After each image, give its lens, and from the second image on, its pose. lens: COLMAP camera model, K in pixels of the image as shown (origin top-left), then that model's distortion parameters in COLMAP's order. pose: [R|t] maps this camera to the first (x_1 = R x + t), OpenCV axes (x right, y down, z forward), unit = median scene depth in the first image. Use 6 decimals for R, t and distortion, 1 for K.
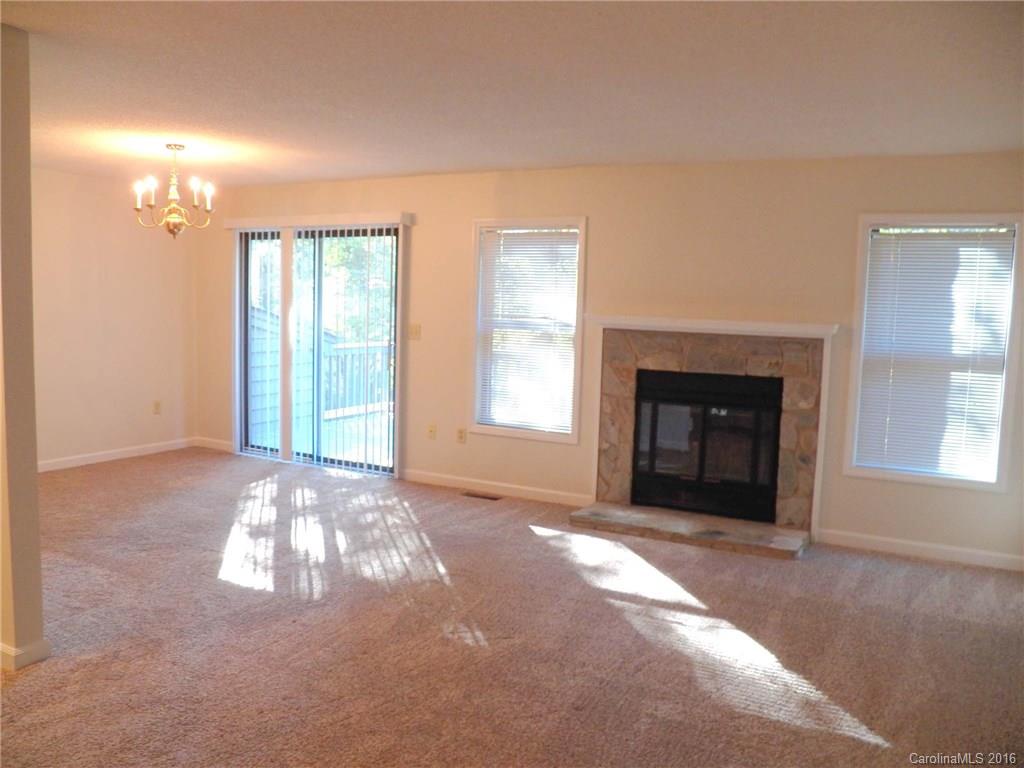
lens RADIAL K [[840.8, 0, 512.0], [0, 840.8, 384.0], [0, 0, 1]] dist [-0.120335, 0.085846]
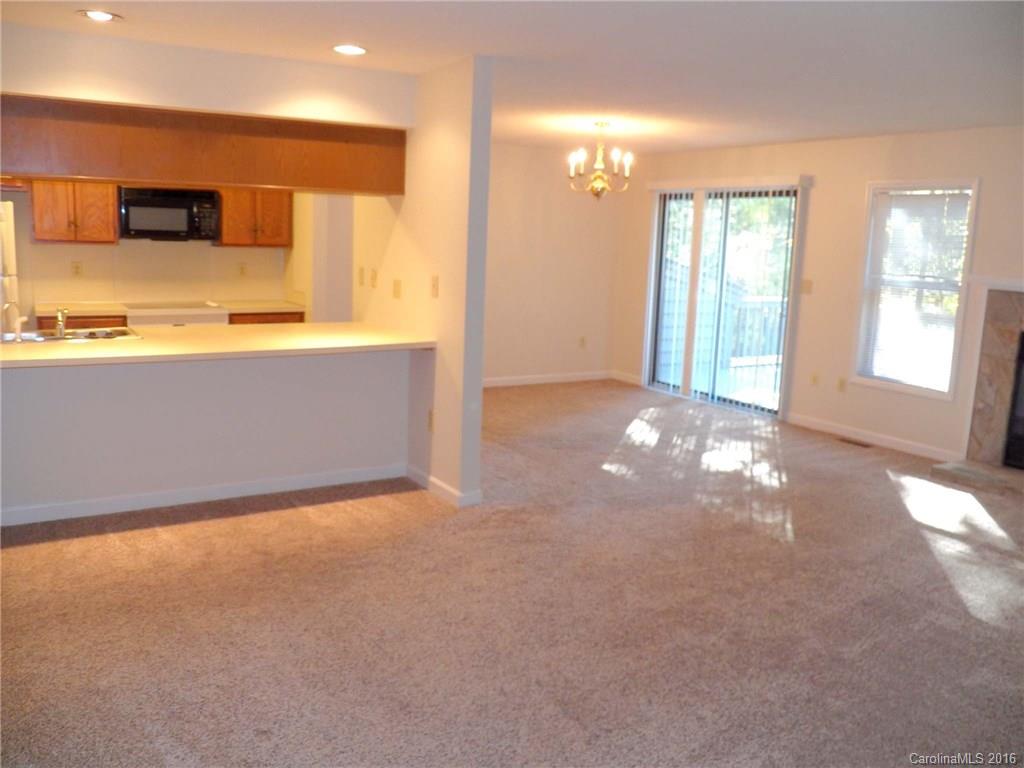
lens RADIAL K [[866.6, 0, 512.0], [0, 866.6, 384.0], [0, 0, 1]] dist [-0.077470, 0.001182]
pose [[0.869479, 0.087012, -0.486246, 0.113706], [-0.064652, 0.995942, 0.062613, 0.020259], [0.489720, -0.023004, 0.871576, -0.166982]]
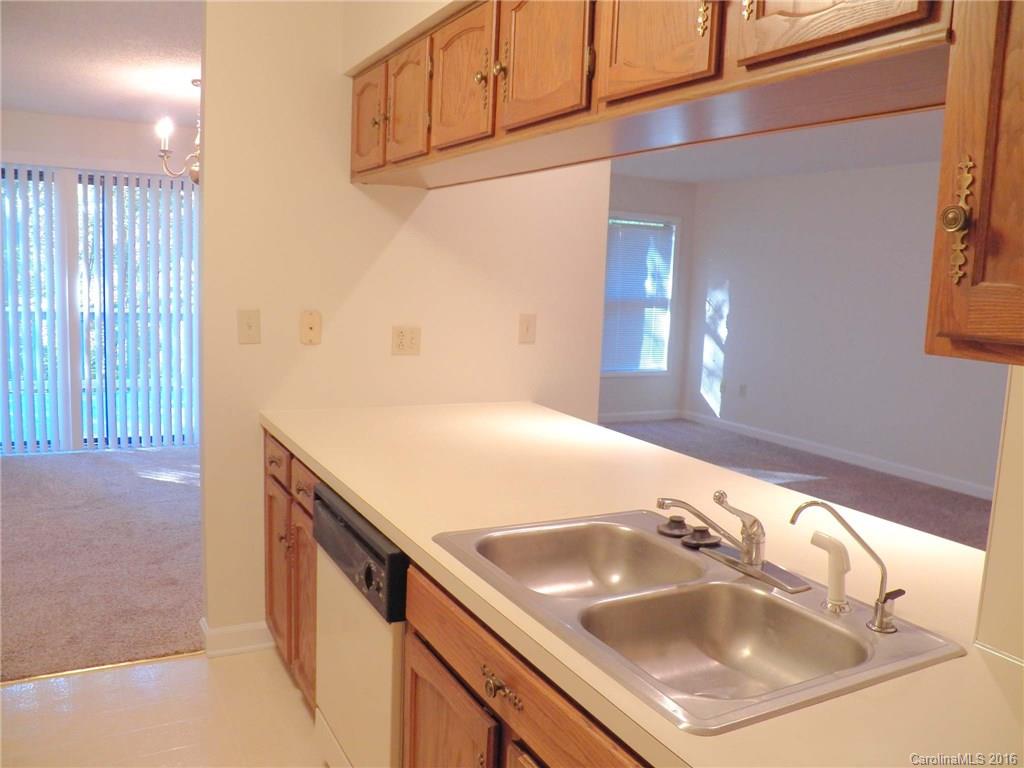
lens RADIAL K [[866.6, 0, 512.0], [0, 866.6, 384.0], [0, 0, 1]] dist [-0.077470, 0.001182]
pose [[0.571238, -0.108993, 0.813516, -0.860793], [0.050828, 0.993939, 0.097475, -0.037242], [-0.819209, -0.014332, 0.573315, 0.157449]]
